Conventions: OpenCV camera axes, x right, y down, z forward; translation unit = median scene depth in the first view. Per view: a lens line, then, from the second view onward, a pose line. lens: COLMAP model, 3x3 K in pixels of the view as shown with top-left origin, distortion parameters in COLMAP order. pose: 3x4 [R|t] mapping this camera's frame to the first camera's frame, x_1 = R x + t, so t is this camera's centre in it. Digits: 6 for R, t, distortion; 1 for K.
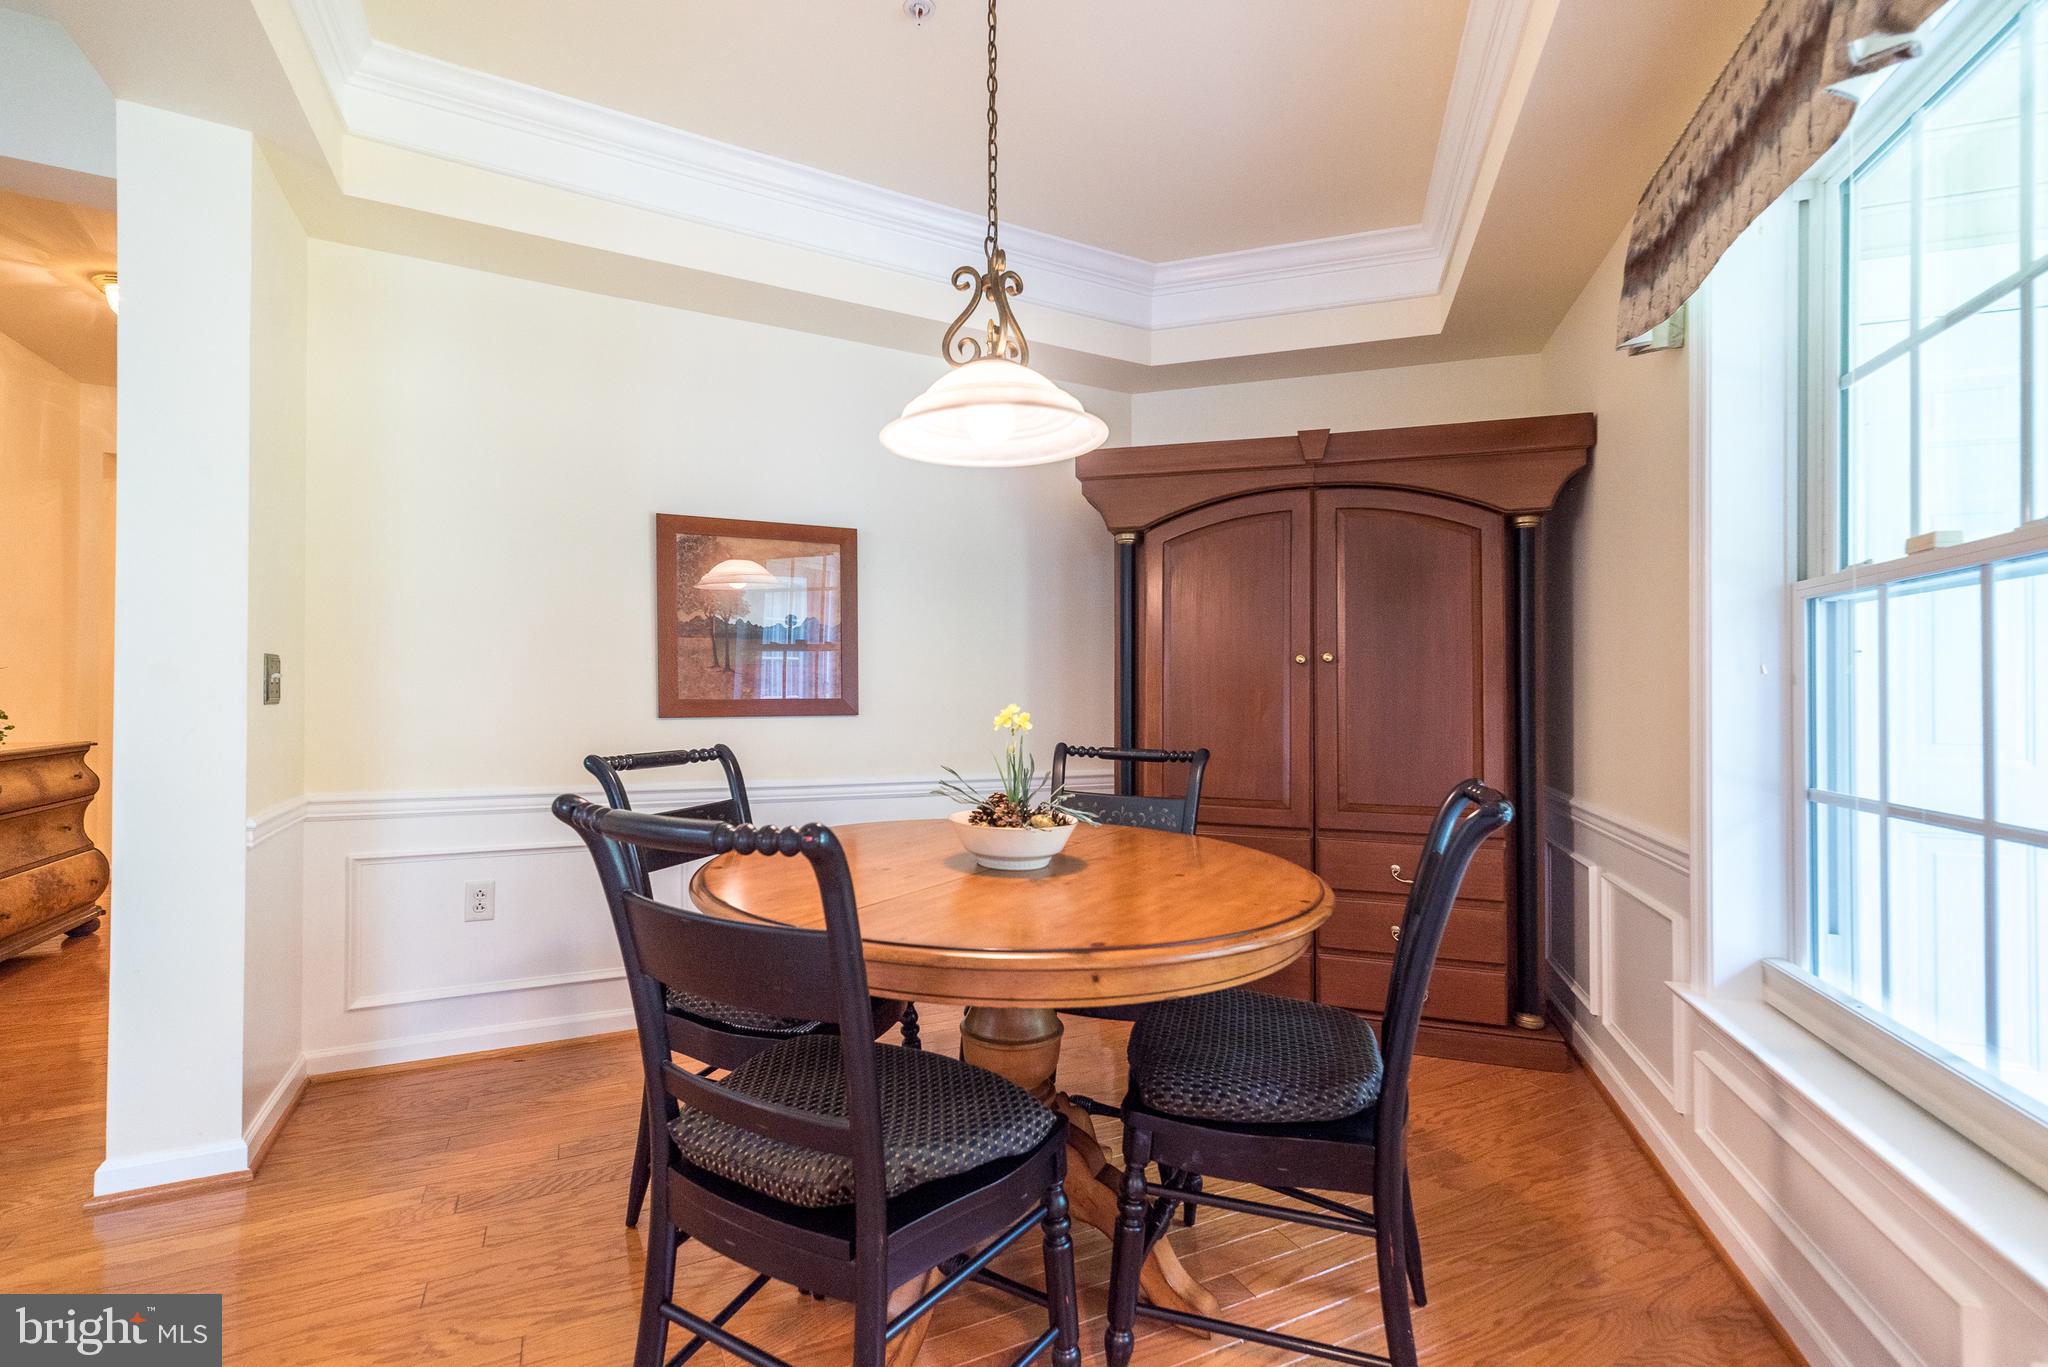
lens RADIAL K [[894.3, 0, 1020.0], [0, 894.3, 691.2], [0, 0, 1]] dist [0.003380, 0.000788]
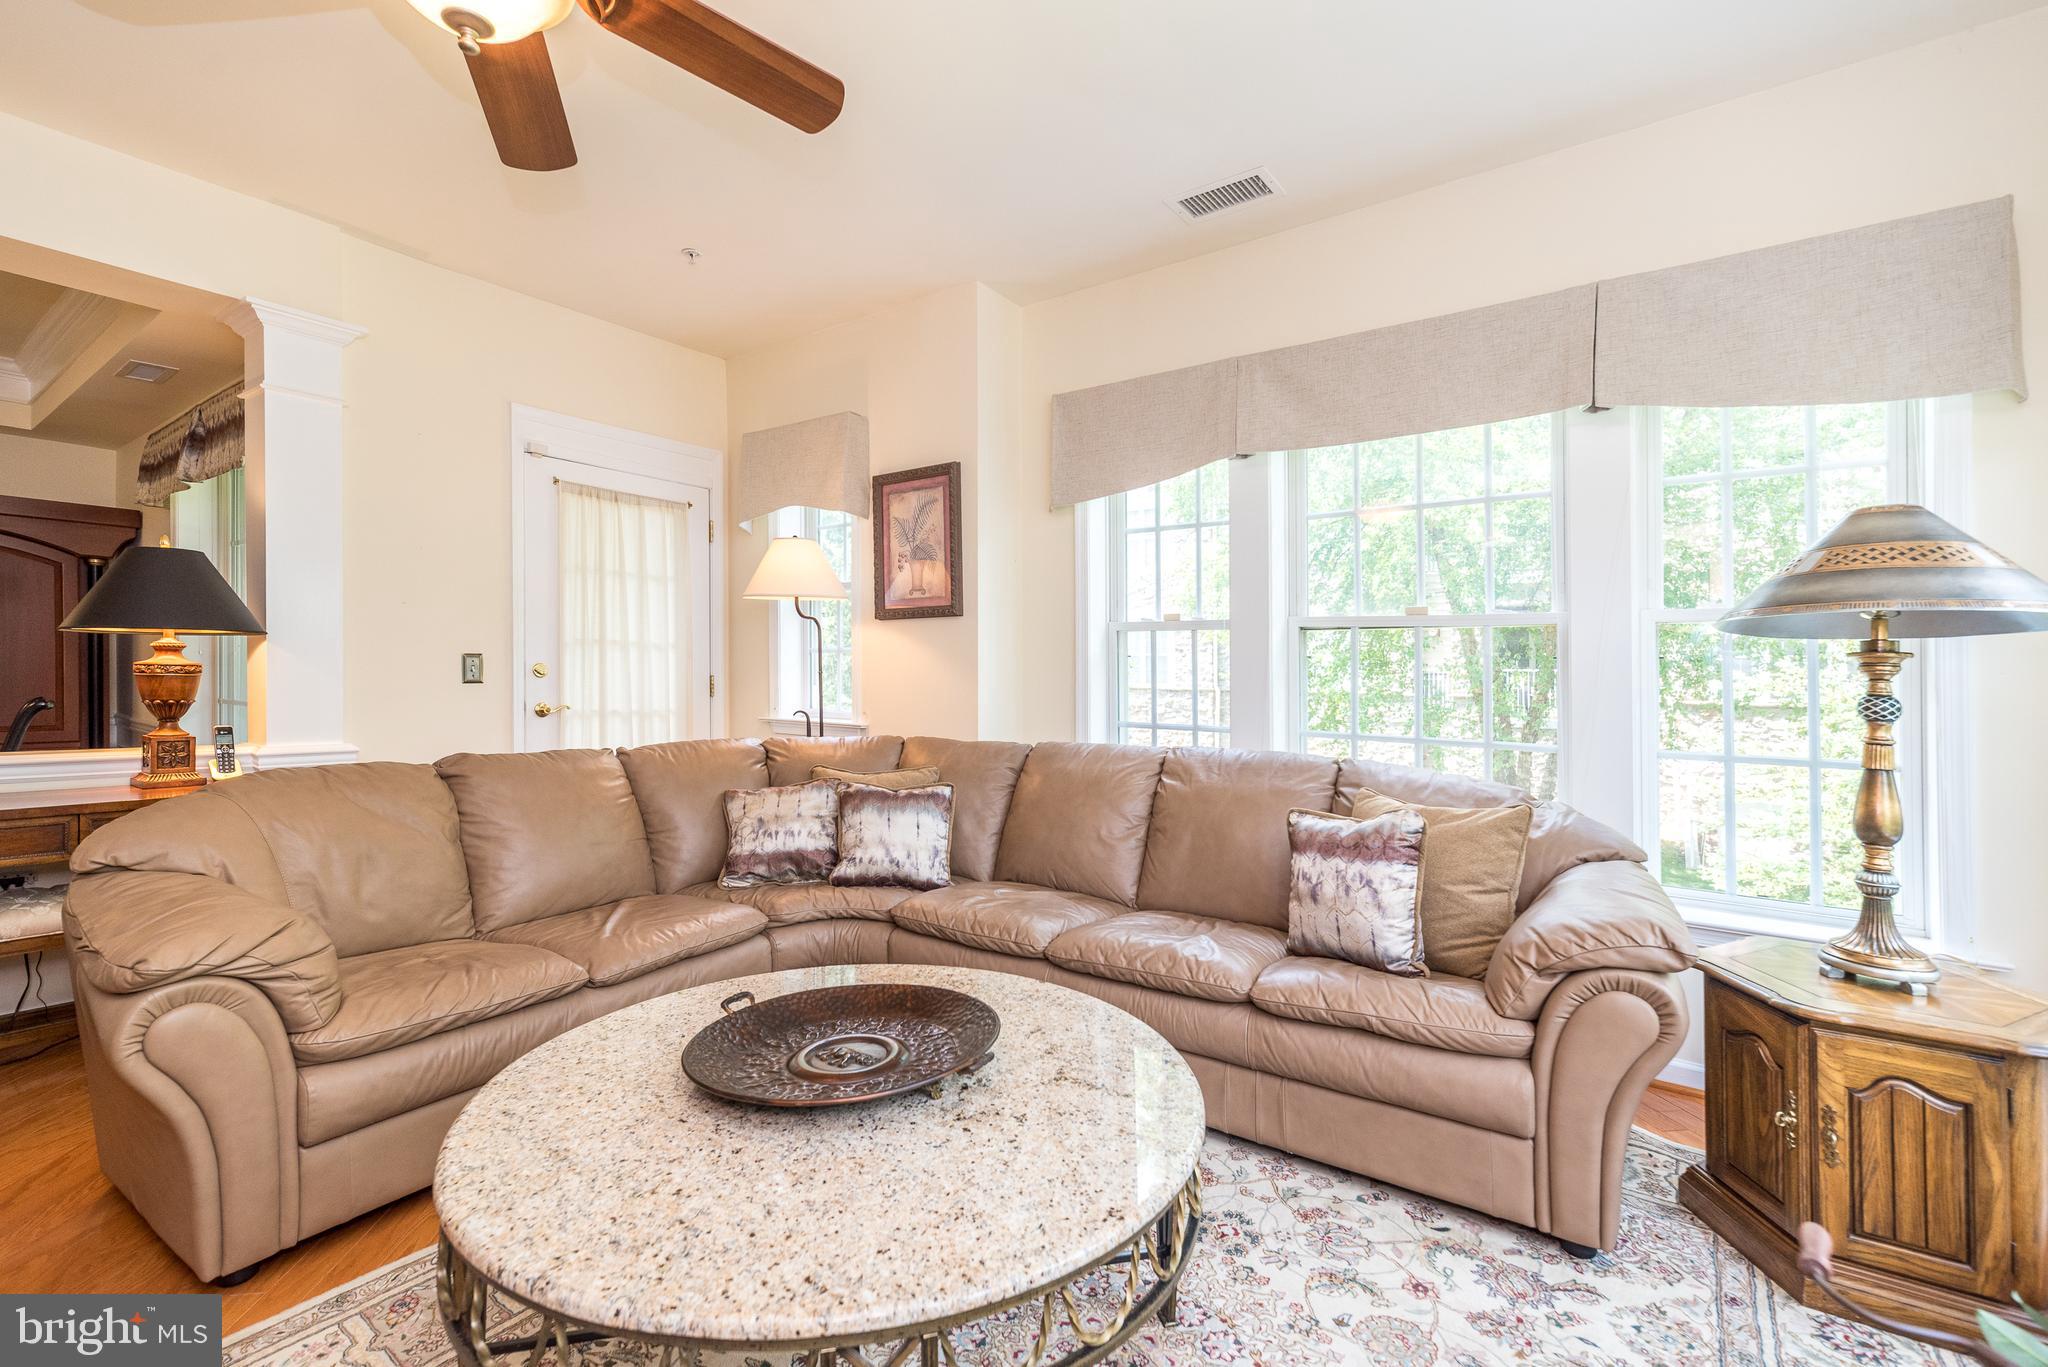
lens RADIAL K [[894.3, 0, 1020.0], [0, 894.3, 691.2], [0, 0, 1]] dist [0.003380, 0.000788]
pose [[0.308733, -0.023205, 0.950866, -0.542863], [-0.024063, 0.999192, 0.032197, -0.030009], [-0.950844, -0.032821, 0.307925, -1.233869]]
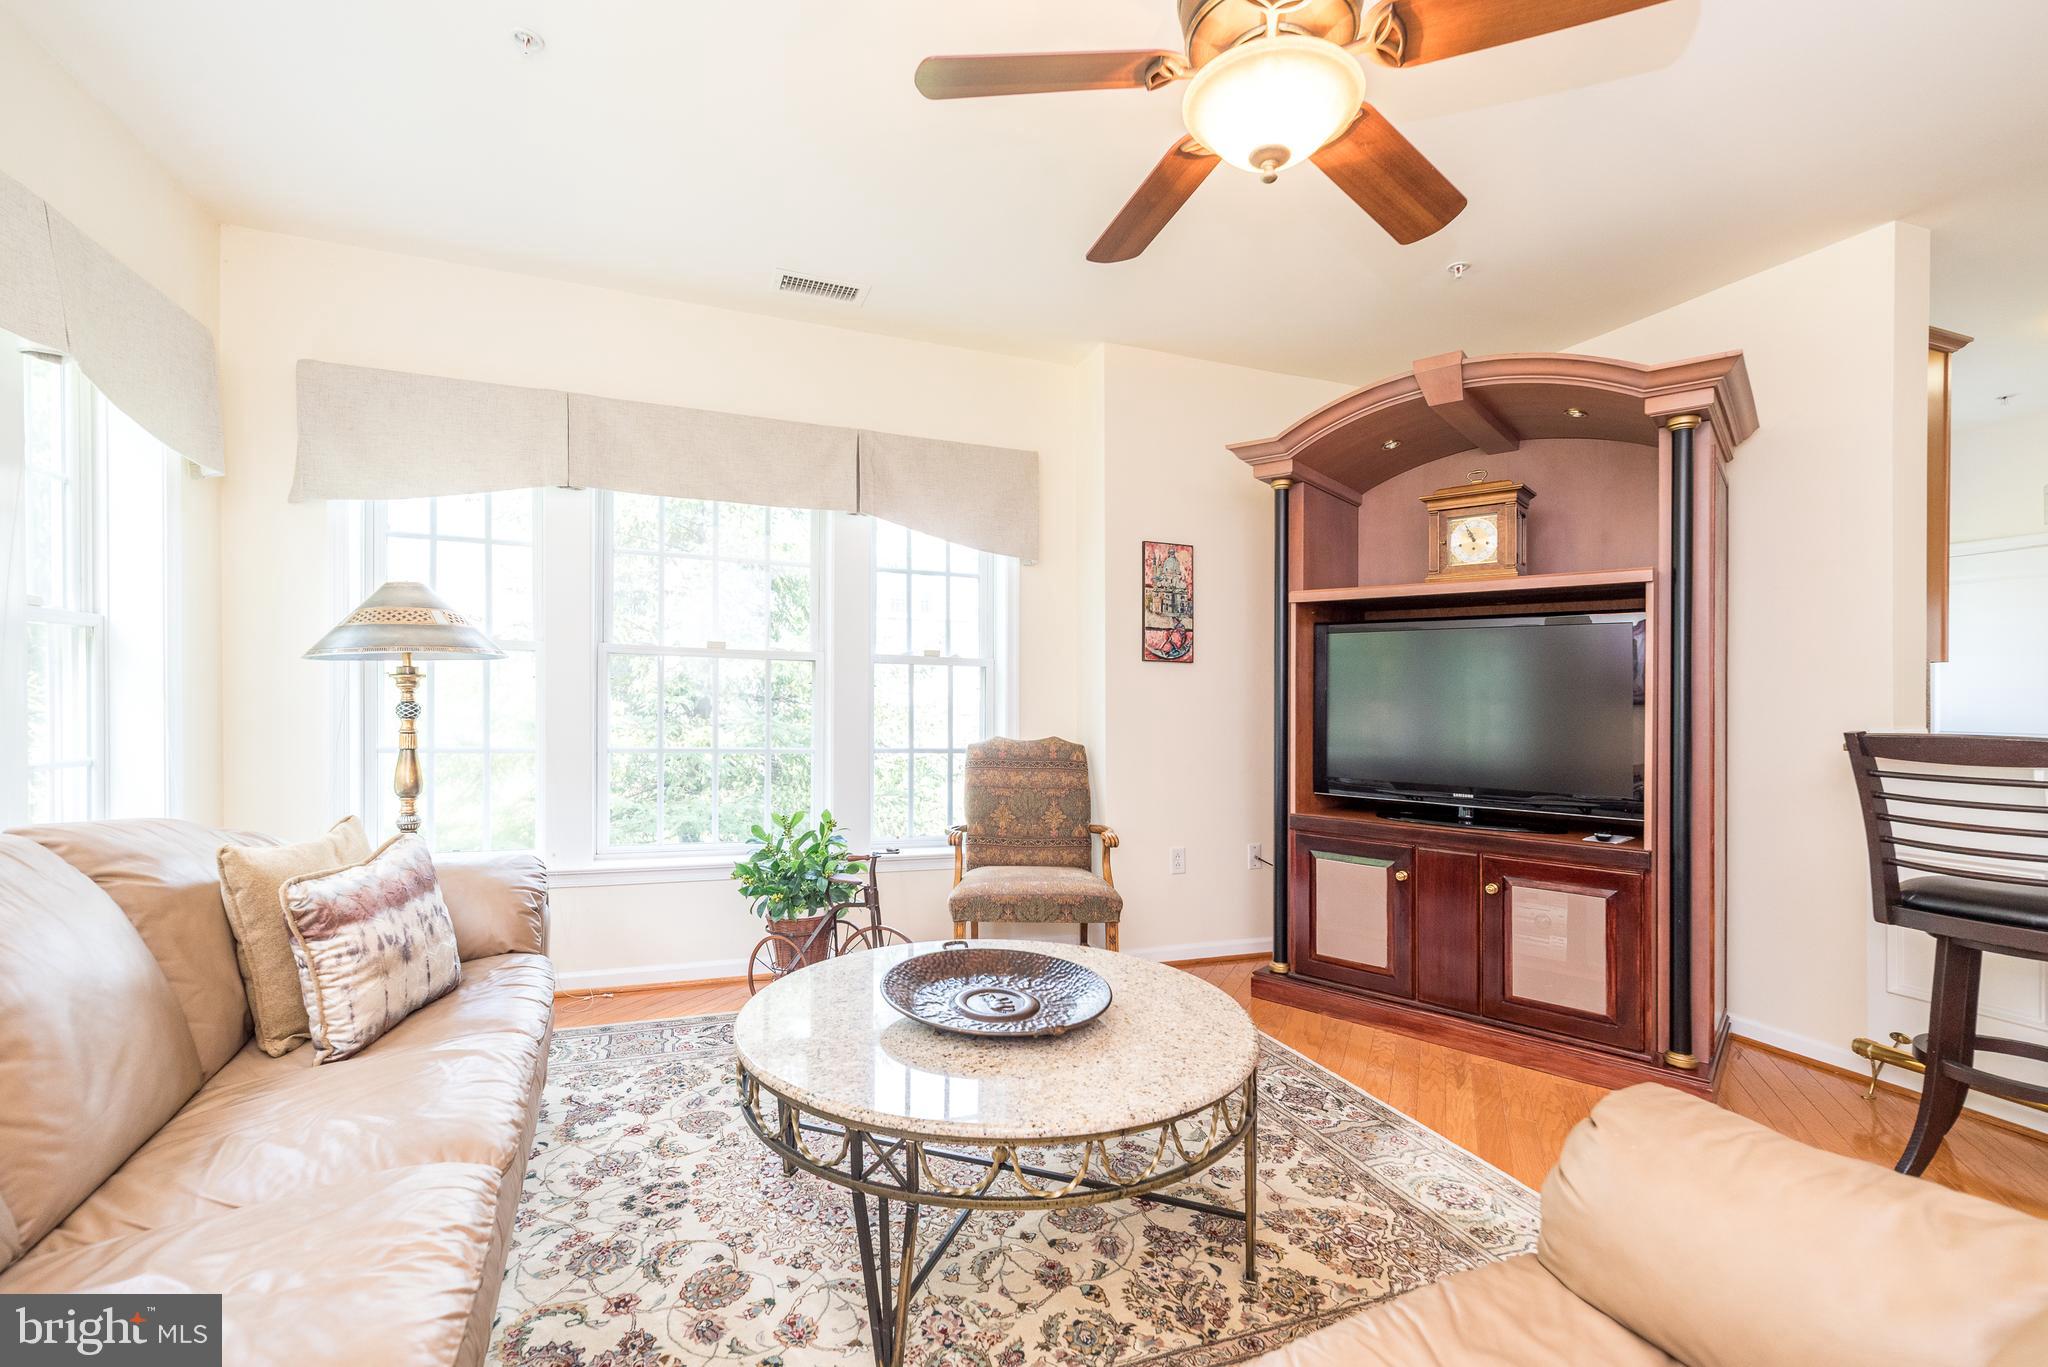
lens RADIAL K [[894.3, 0, 1020.0], [0, 894.3, 691.2], [0, 0, 1]] dist [0.003380, 0.000788]
pose [[-0.778032, -0.034995, -0.627249, 0.344844], [-0.023781, 0.999372, -0.026258, -0.022200], [0.627774, -0.005514, -0.778376, -0.459367]]
